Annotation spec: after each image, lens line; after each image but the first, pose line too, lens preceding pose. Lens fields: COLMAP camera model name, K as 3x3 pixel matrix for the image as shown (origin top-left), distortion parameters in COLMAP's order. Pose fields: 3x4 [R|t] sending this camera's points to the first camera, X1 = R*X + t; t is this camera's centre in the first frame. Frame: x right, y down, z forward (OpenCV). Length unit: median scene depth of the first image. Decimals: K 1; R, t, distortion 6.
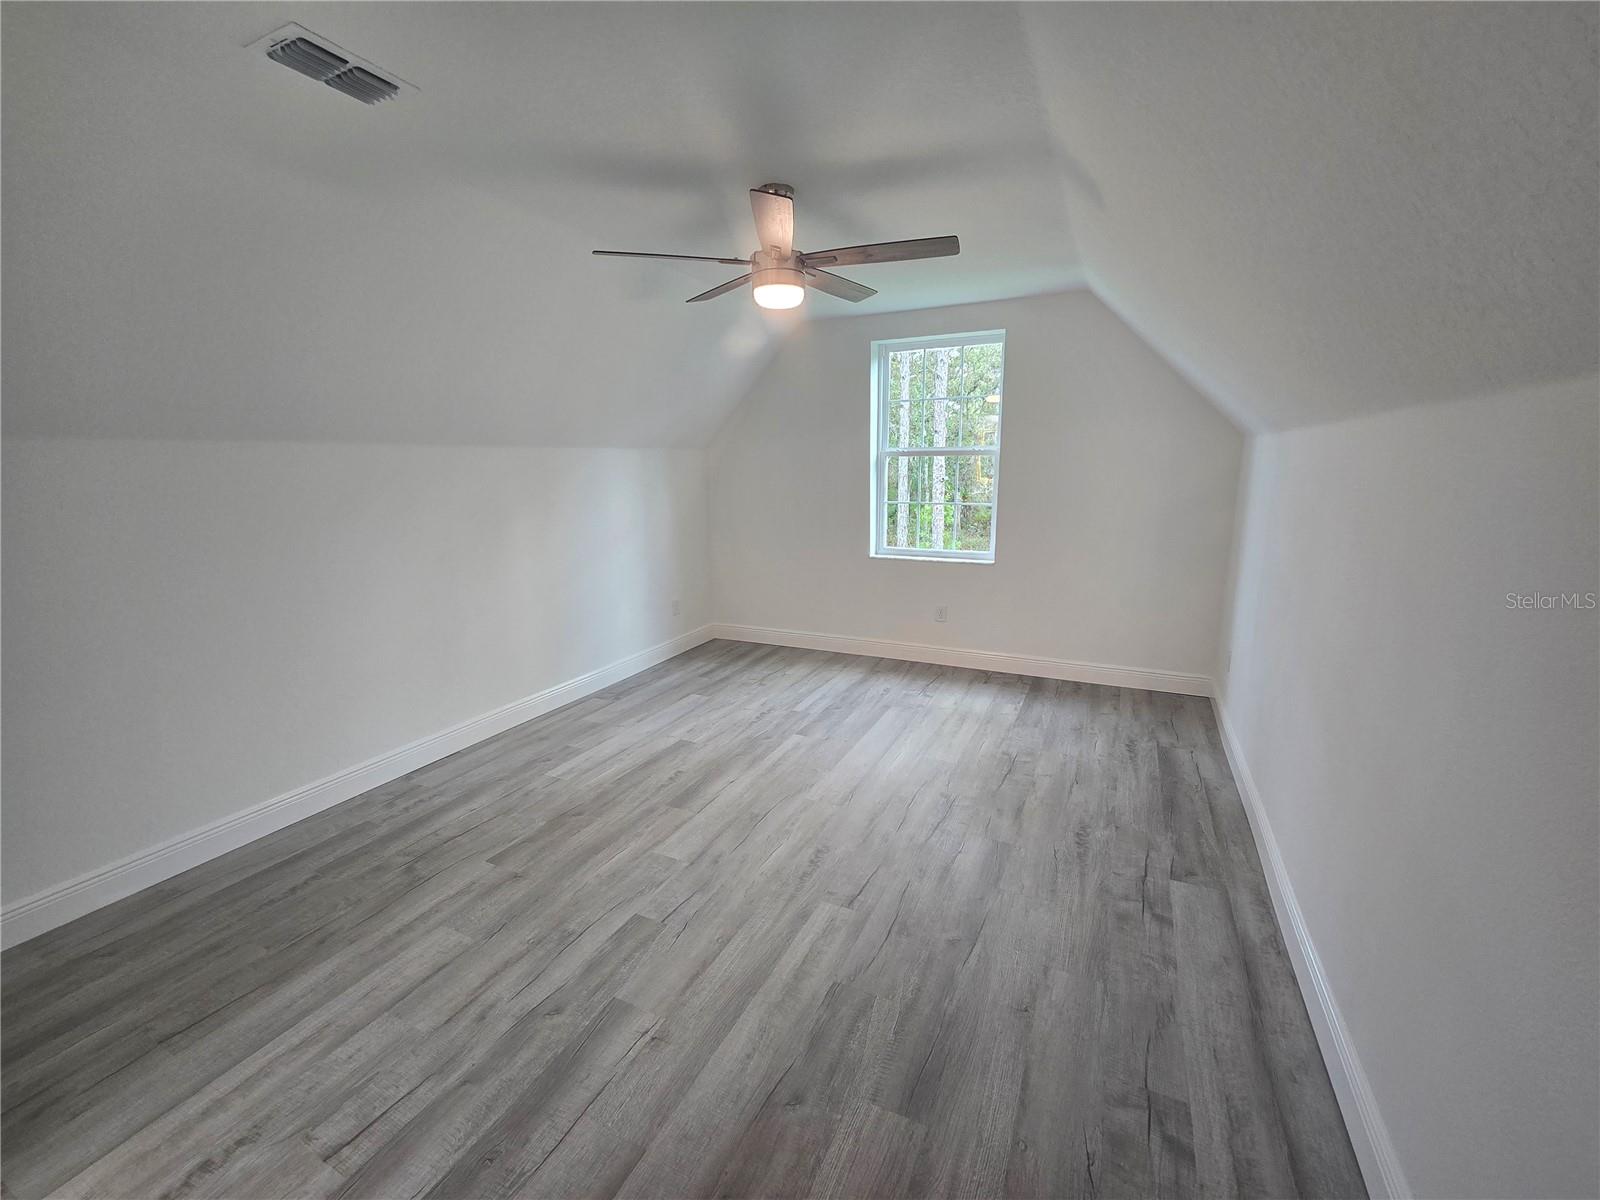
lens RADIAL K [[649.8, 0, 809.8], [0, 649.8, 593.5], [0, 0, 1]] dist [-0.003710, 0.000922]
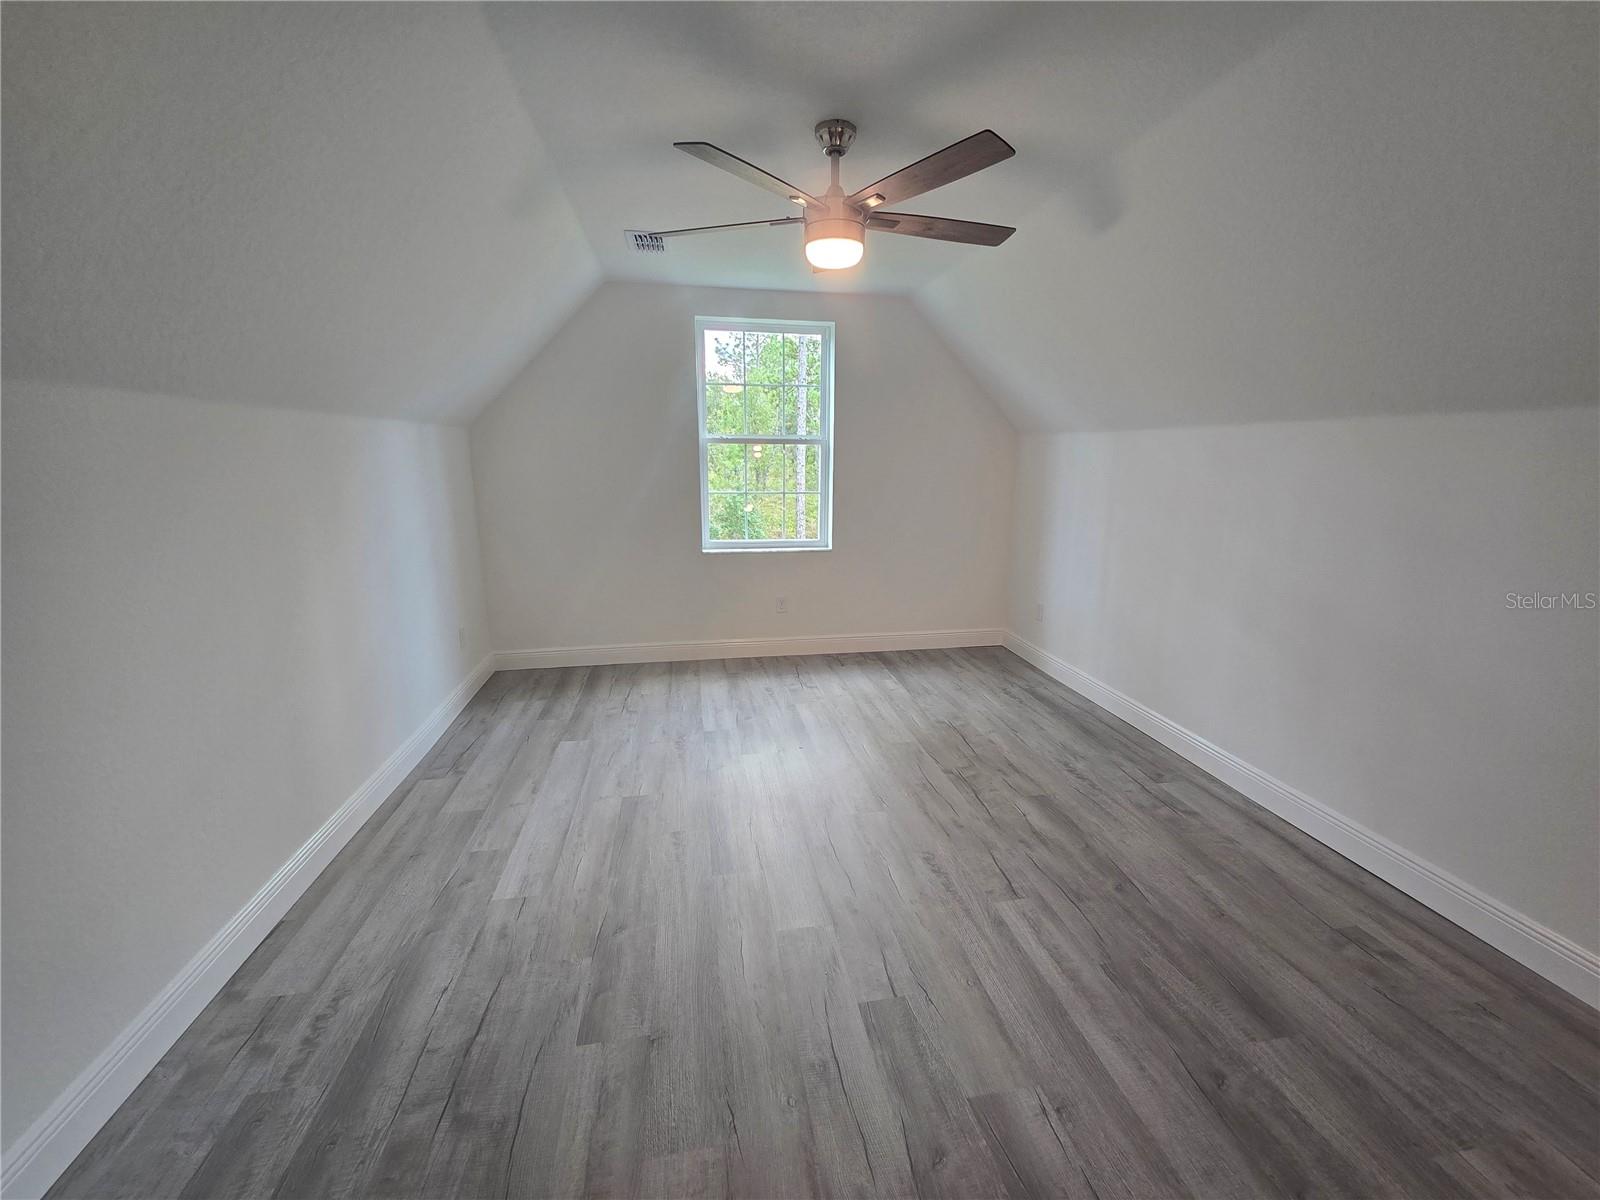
lens RADIAL K [[649.8, 0, 799.2], [0, 649.8, 601.3], [0, 0, 1]] dist [-0.003710, 0.000922]
pose [[0.814961, -0.112955, 0.568401, -0.484058], [0.100201, 0.993513, 0.053769, -0.034993], [-0.570787, 0.013135, 0.820993, 0.248229]]
